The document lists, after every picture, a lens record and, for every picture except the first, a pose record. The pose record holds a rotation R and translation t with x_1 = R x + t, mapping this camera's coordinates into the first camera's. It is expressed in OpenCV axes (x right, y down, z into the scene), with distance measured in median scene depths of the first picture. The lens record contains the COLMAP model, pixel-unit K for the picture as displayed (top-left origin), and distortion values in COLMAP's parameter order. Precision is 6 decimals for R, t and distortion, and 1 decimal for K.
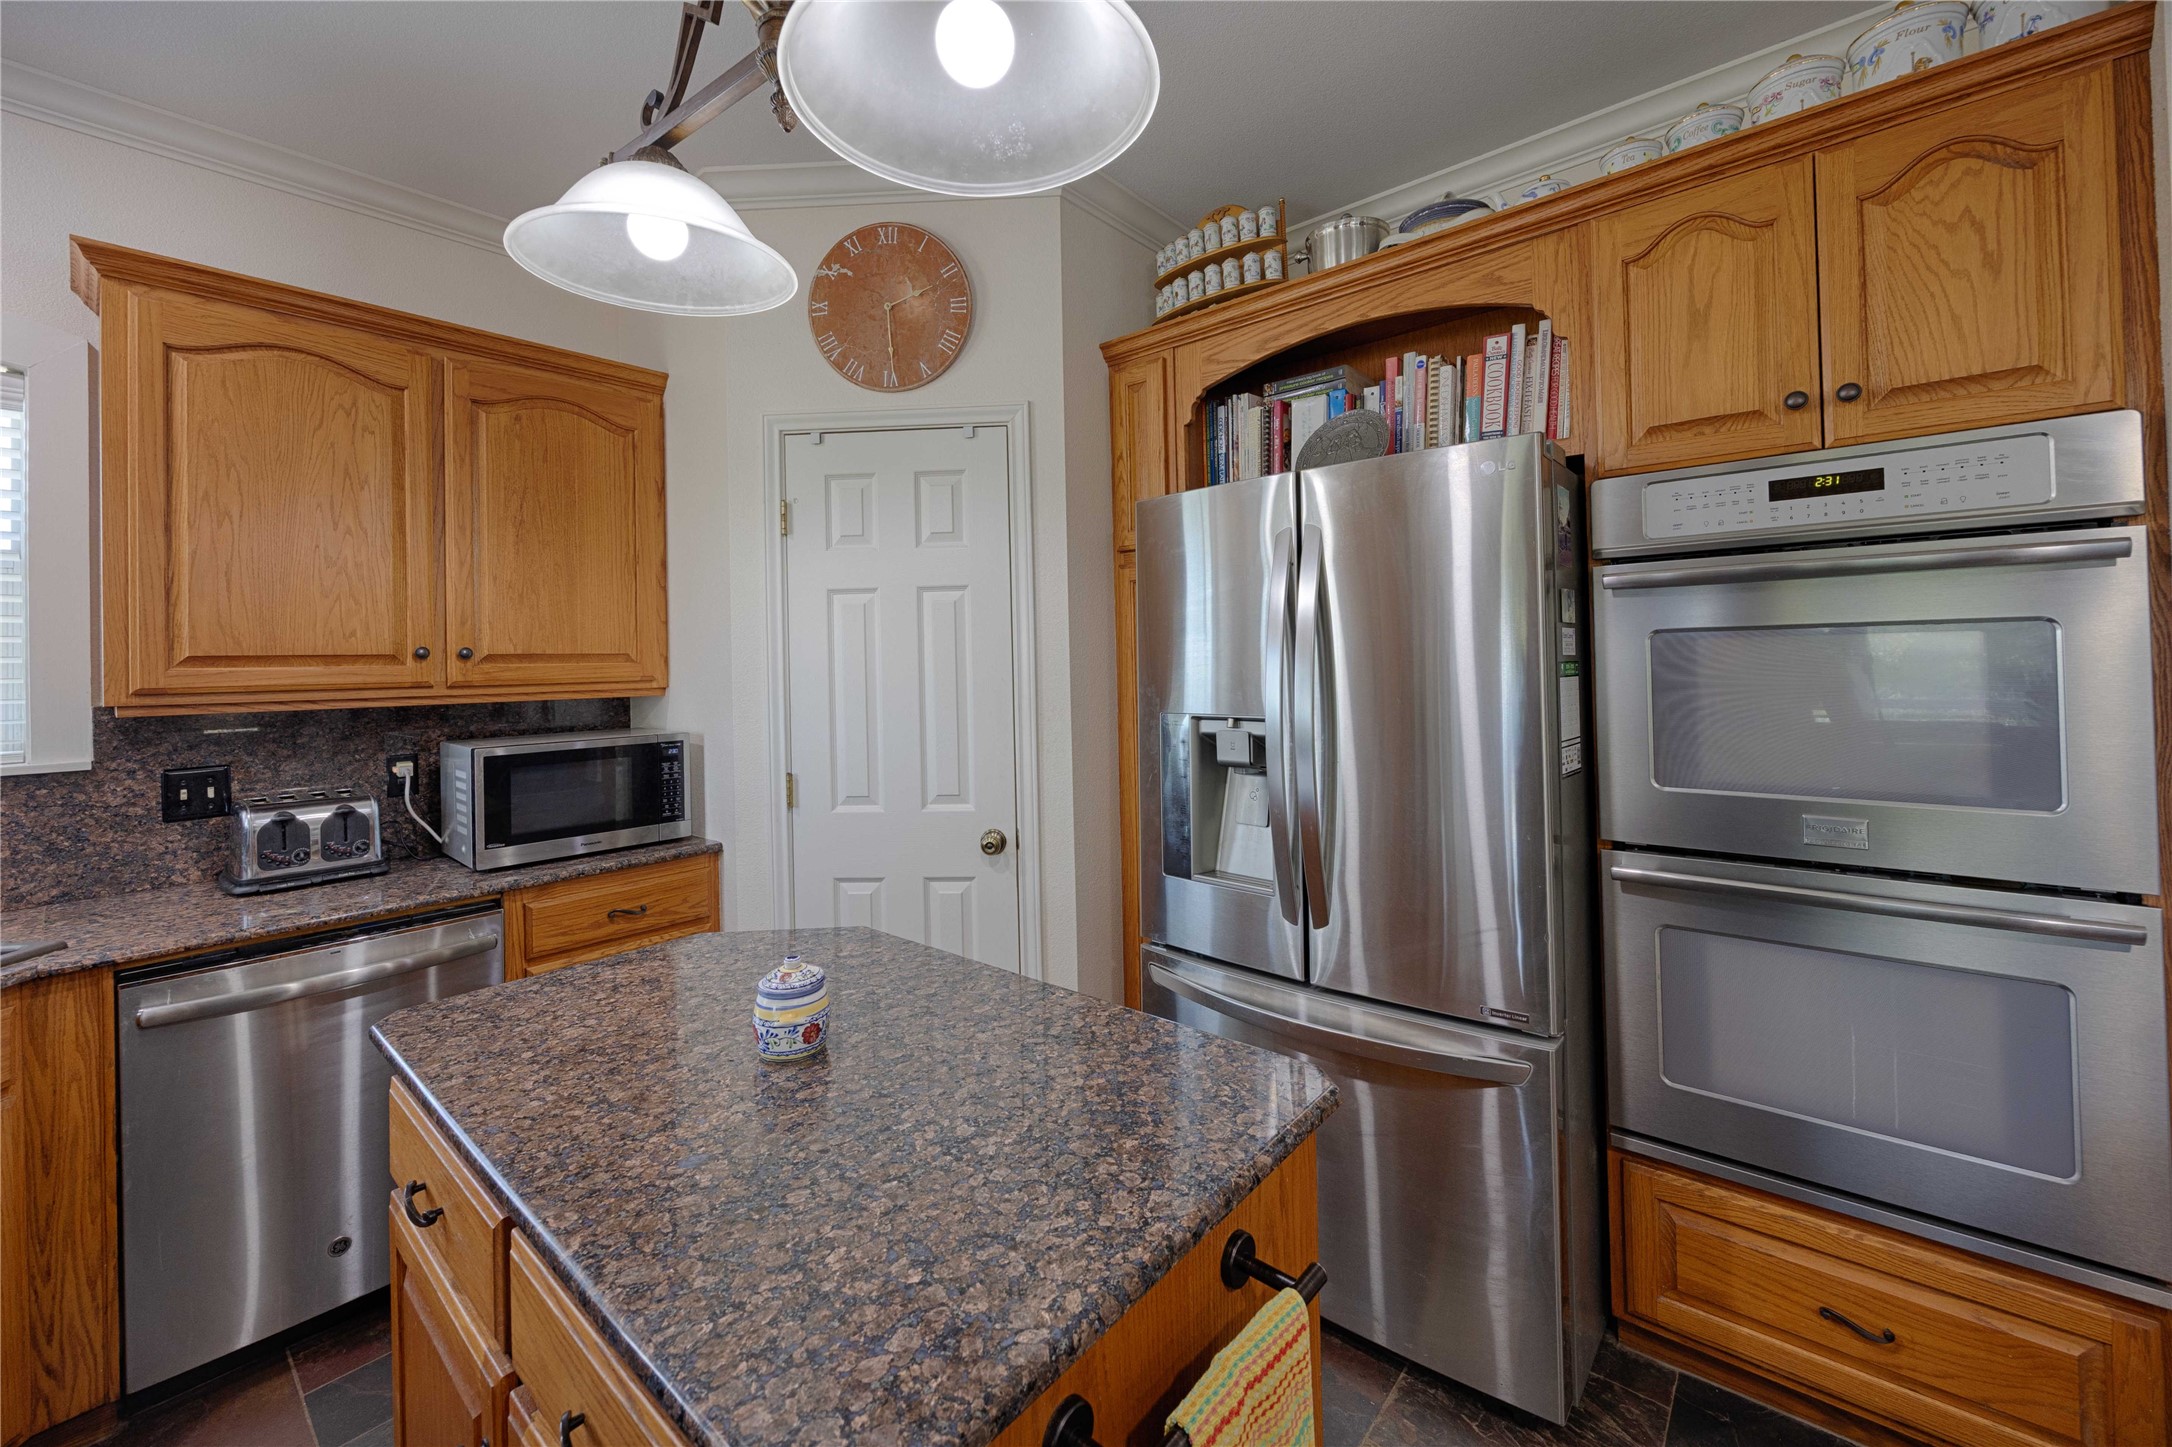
lens RADIAL K [[857.9, 0, 1077.0], [0, 857.9, 661.5], [0, 0, 1]] dist [-0.000595, 0.000006]
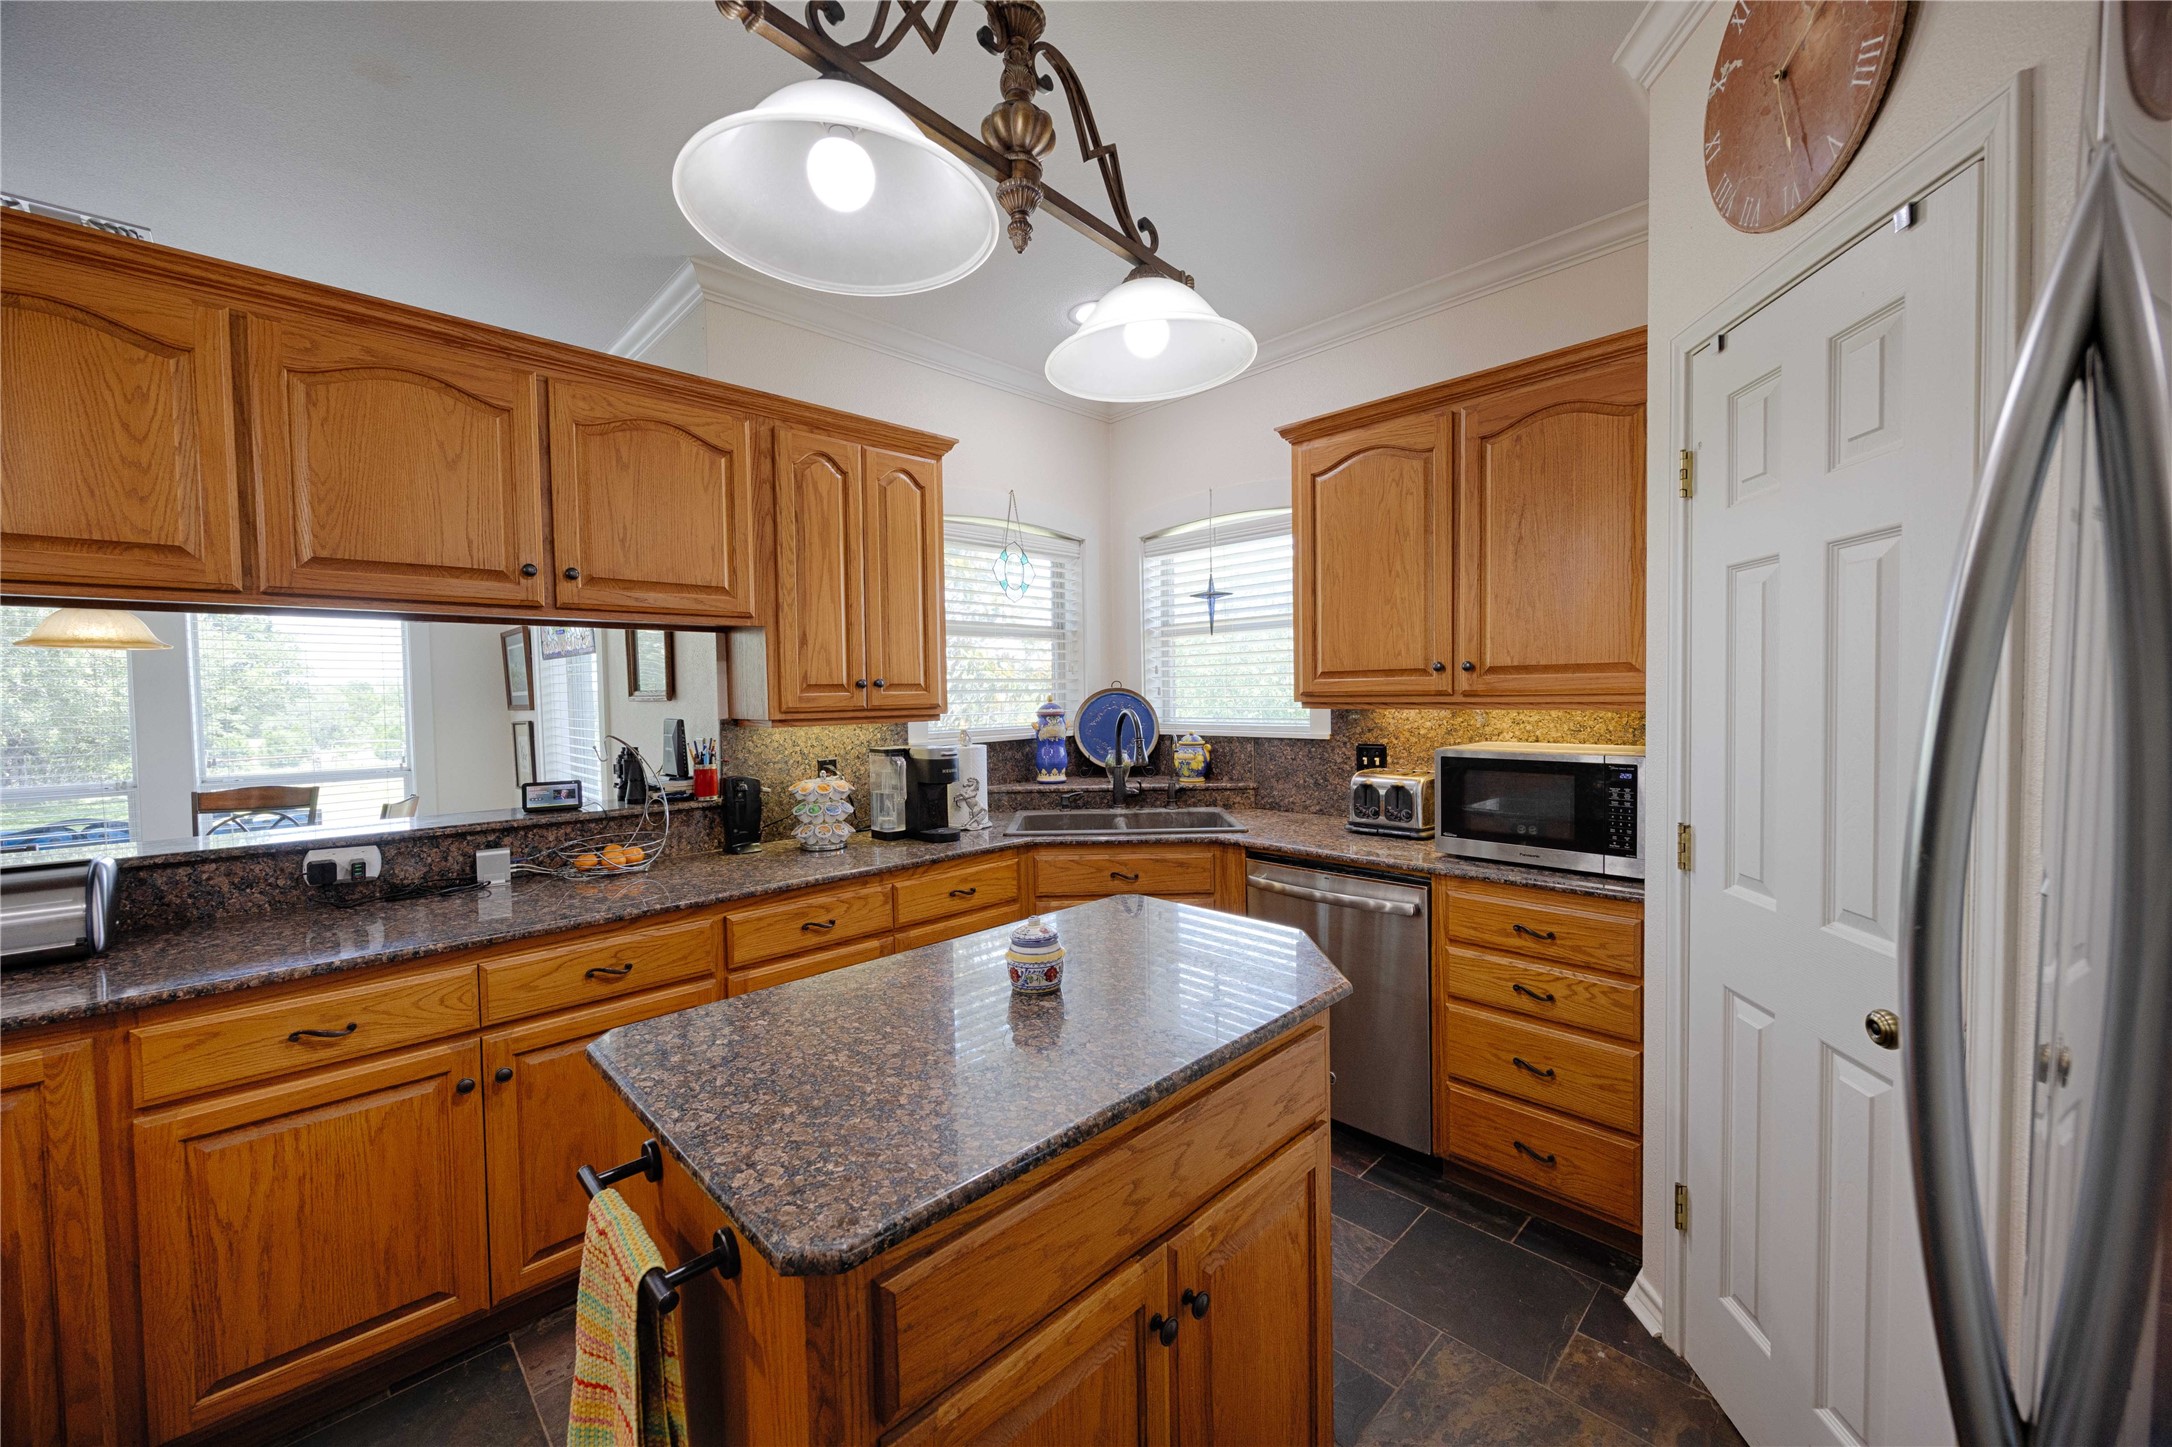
lens RADIAL K [[826.0, 0, 1086.0], [0, 826.0, 723.5], [0, 0, 1]] dist [-0.000465, -0.000012]
pose [[-0.076683, 0.061420, -0.995162, 0.450830], [0.019972, 0.997995, 0.060056, -0.009737], [0.996855, -0.015270, -0.077756, 0.604117]]
